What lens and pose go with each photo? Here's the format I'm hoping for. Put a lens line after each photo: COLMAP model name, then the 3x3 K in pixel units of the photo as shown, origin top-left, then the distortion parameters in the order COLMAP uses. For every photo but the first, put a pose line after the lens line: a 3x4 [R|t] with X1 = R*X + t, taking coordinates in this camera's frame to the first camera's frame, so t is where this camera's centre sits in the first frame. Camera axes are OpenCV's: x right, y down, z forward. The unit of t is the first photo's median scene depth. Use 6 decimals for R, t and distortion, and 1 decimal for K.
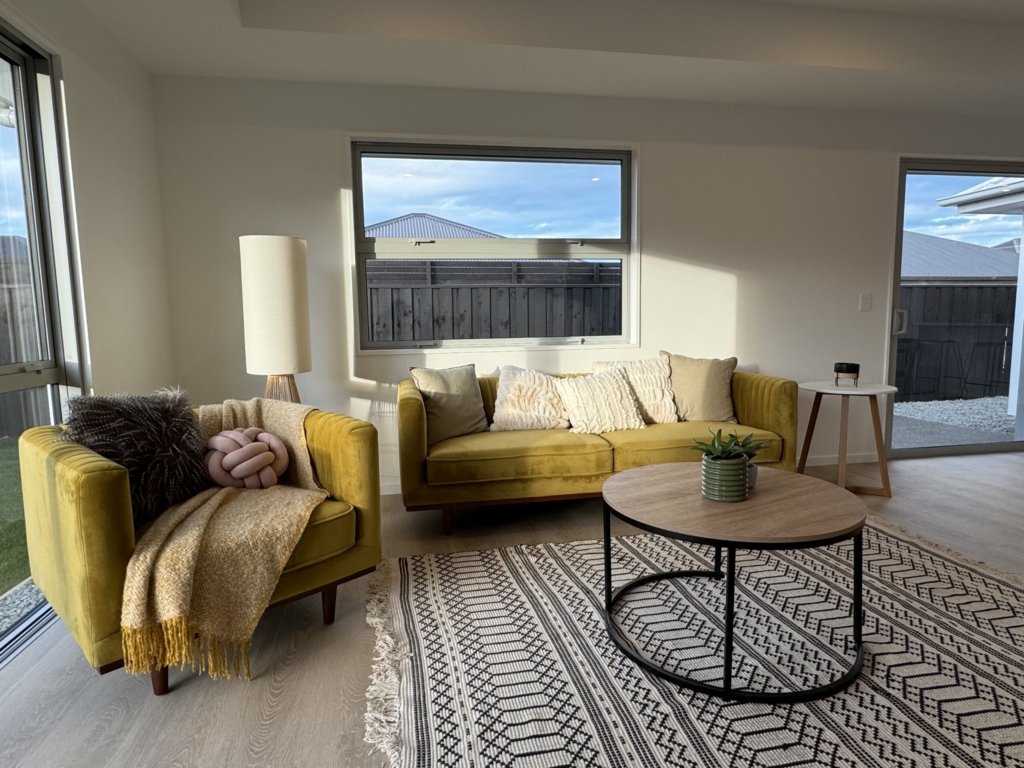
lens RADIAL K [[589.1, 0, 507.8], [0, 589.1, 389.1], [0, 0, 1]] dist [-0.004958, -0.000159]
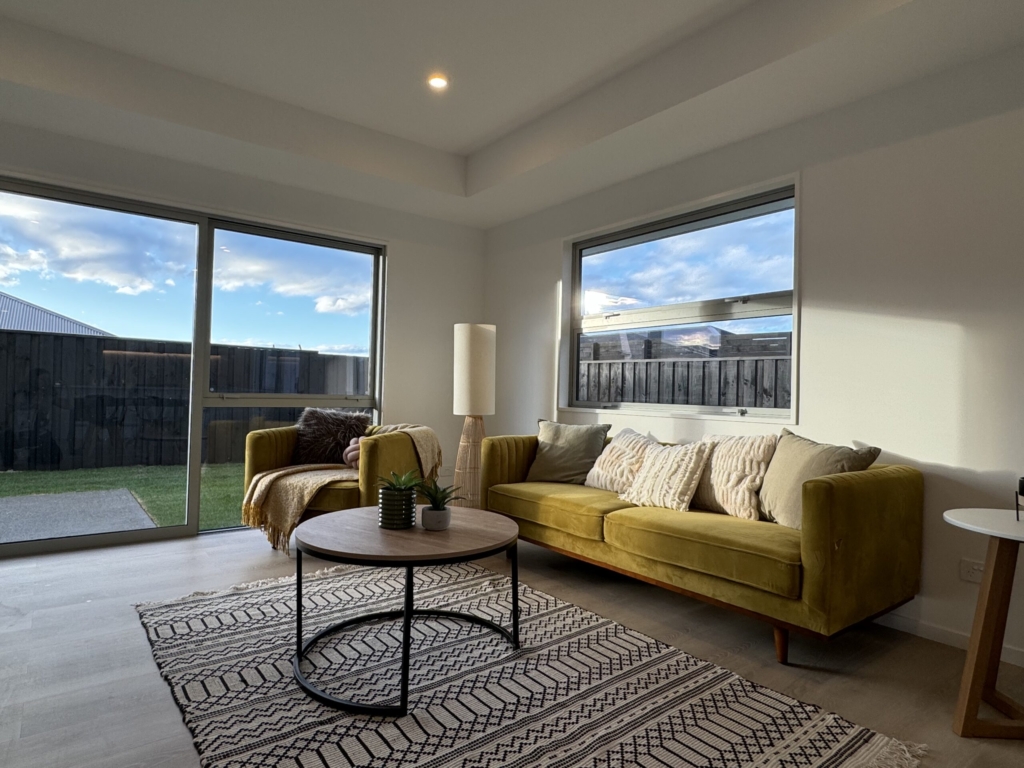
lens RADIAL K [[589.1, 0, 510.6], [0, 589.1, 383.6], [0, 0, 1]] dist [-0.004958, -0.000159]
pose [[0.461793, 0.017332, -0.886819, 1.117099], [-0.140306, 0.988649, -0.053739, -0.045368], [0.875821, 0.149243, 0.458982, 0.469851]]
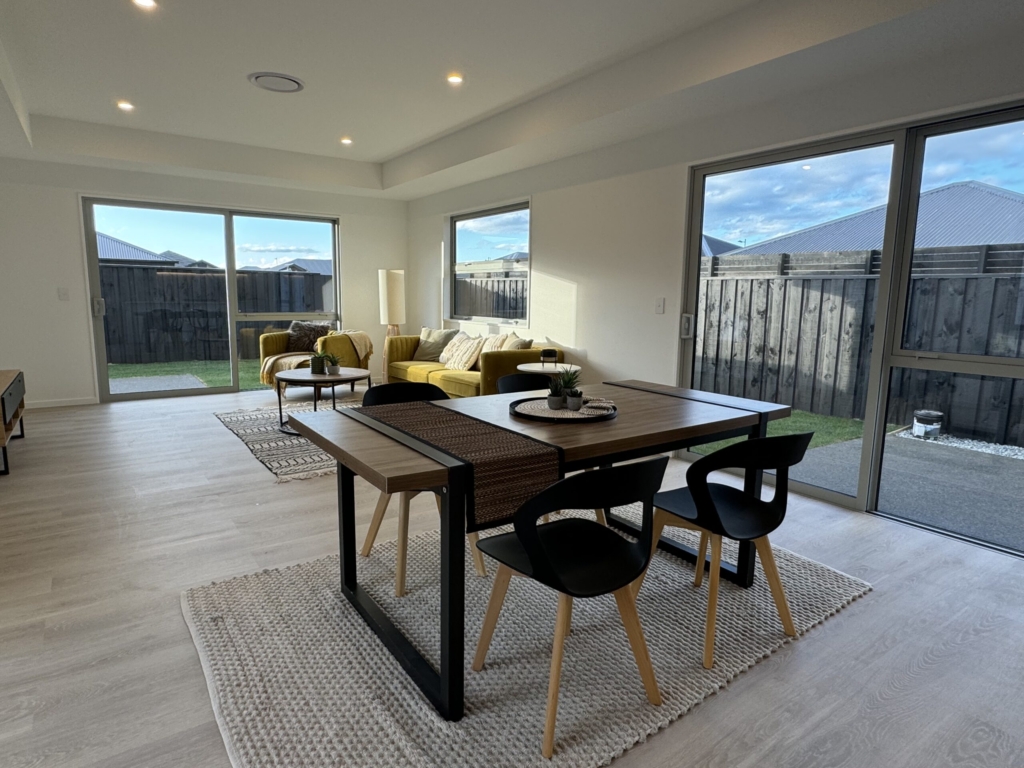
lens RADIAL K [[589.1, 0, 509.0], [0, 589.1, 381.8], [0, 0, 1]] dist [-0.004958, -0.000159]
pose [[0.415324, 0.158362, -0.895783, 2.416041], [-0.132329, 0.984773, 0.112740, -0.153576], [0.899997, 0.071714, 0.429956, 0.467666]]
